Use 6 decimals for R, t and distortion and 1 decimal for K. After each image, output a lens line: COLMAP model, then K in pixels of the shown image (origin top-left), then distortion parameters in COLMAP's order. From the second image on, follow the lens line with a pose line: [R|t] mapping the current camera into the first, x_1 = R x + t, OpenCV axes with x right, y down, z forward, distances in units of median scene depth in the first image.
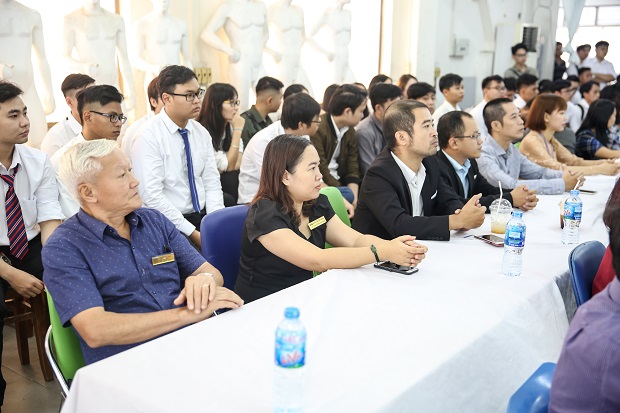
lens RADIAL K [[745.5, 0, 310.0], [0, 745.5, 206.5], [0, 0, 1]] dist [0.066581, 0.001780]
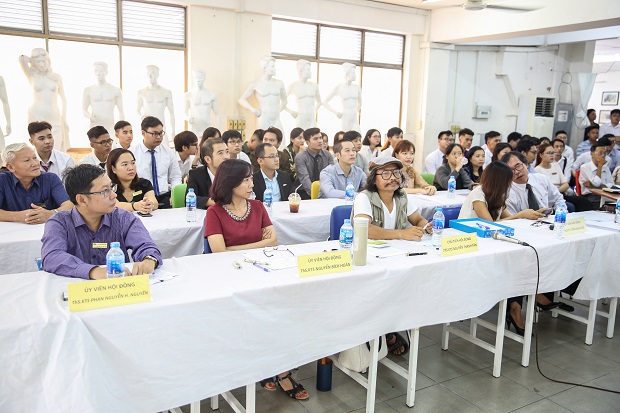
lens RADIAL K [[570.5, 0, 311.5], [0, 570.5, 184.5], [0, 0, 1]] dist [-0.017675, -0.001173]
pose [[0.933614, 0.057040, -0.353712, 0.463108], [-0.086603, 0.993898, -0.068310, 0.029343], [0.347657, 0.094408, 0.932857, -0.110363]]
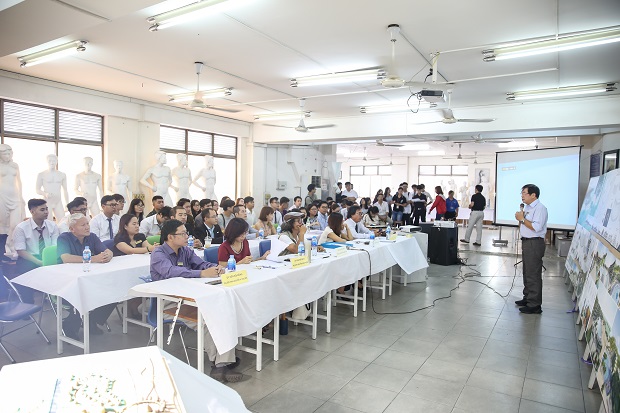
lens RADIAL K [[430.3, 0, 310.0], [0, 430.3, 206.5], [0, 0, 1]] dist [-0.056132, 0.002239]
pose [[0.994624, -0.008896, 0.103173, 0.255016], [0.025104, 0.987297, -0.156888, 0.081676], [-0.100467, 0.158635, 0.982213, -0.388050]]
